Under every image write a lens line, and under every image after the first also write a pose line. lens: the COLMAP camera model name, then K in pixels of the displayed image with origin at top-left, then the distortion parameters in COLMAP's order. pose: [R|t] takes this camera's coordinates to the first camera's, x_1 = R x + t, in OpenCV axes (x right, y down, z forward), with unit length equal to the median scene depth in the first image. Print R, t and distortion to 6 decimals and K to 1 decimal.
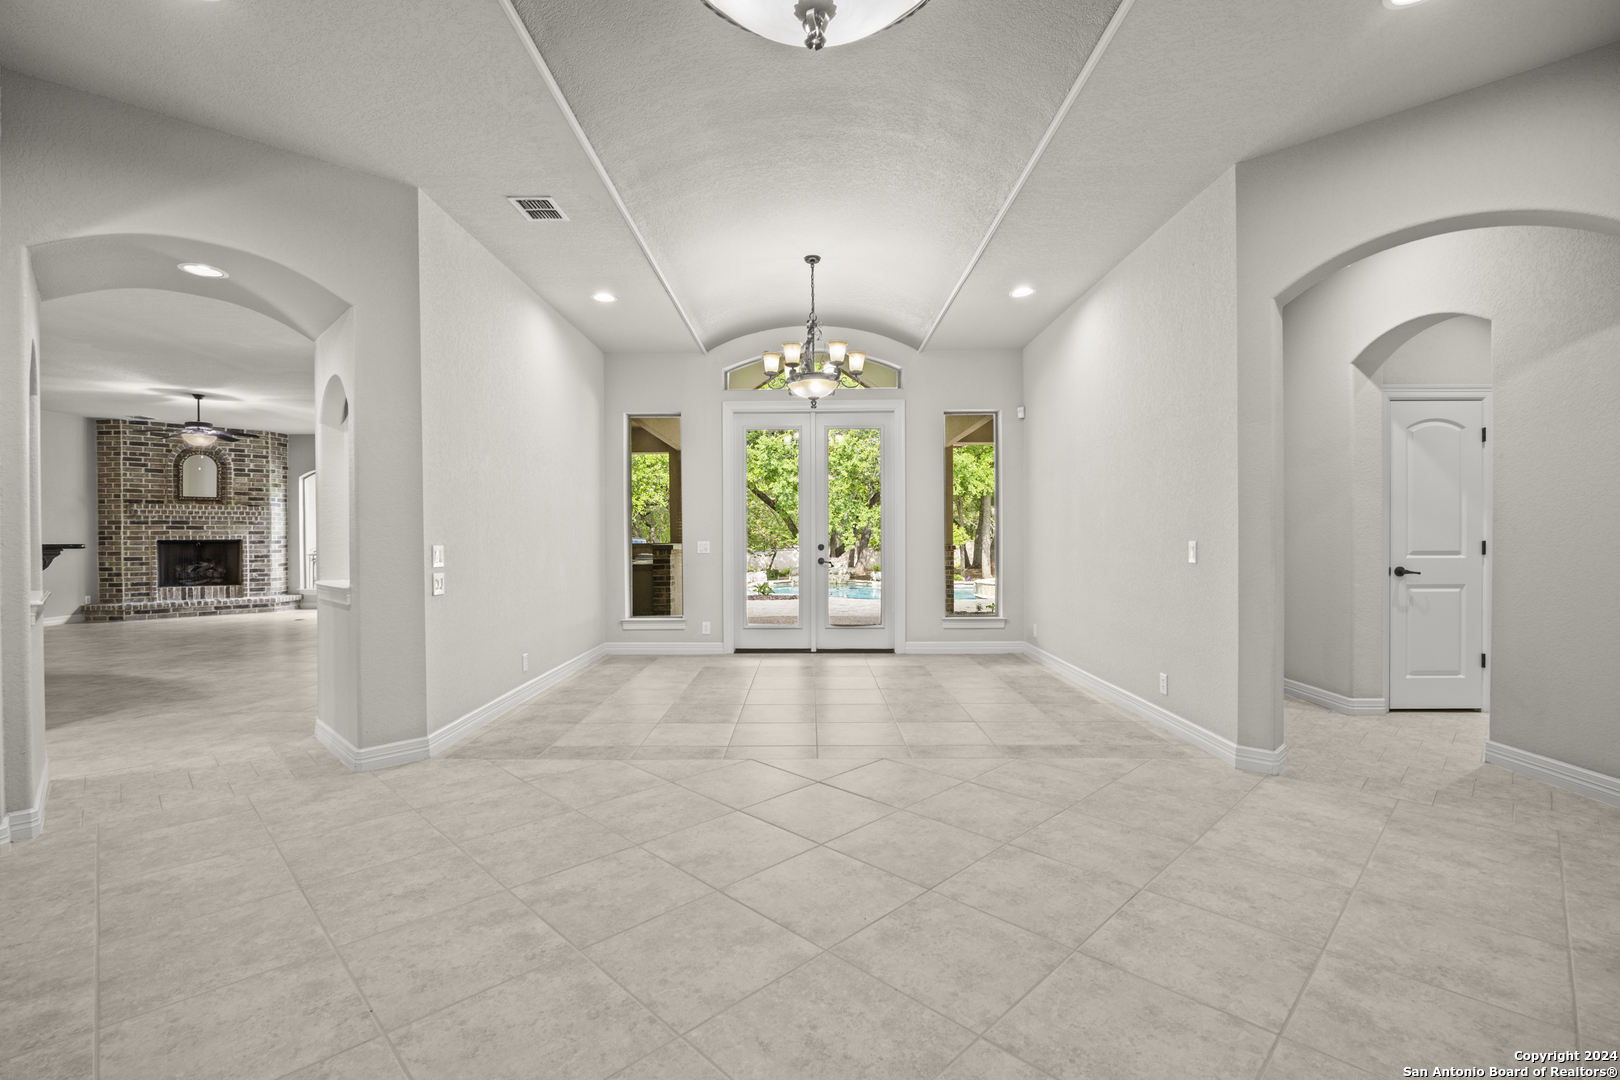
lens RADIAL K [[727.0, 0, 795.3], [0, 727.0, 544.0], [0, 0, 1]] dist [-0.014322, 0.001252]
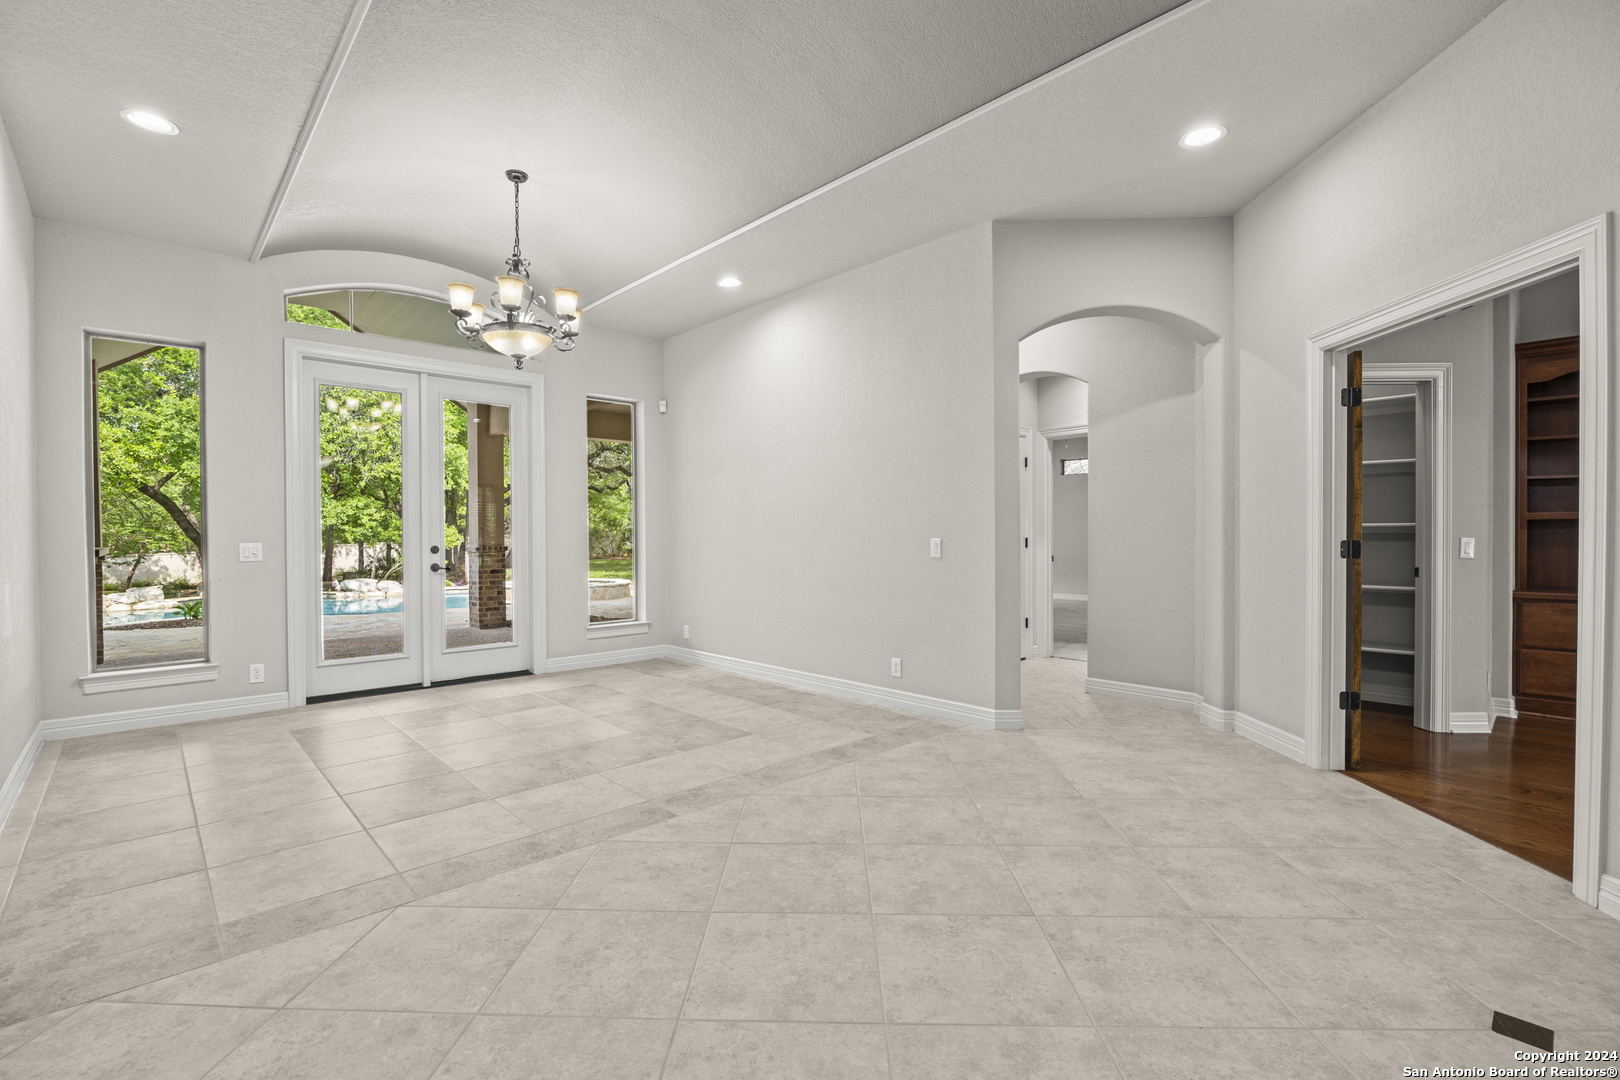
lens RADIAL K [[727.0, 0, 806.6], [0, 727.0, 537.4], [0, 0, 1]] dist [-0.014322, 0.001252]
pose [[0.721403, -0.001833, 0.692513, -0.396516], [0.009010, 0.999937, -0.006740, 0.000375], [-0.692457, 0.011102, 0.721374, 0.320757]]
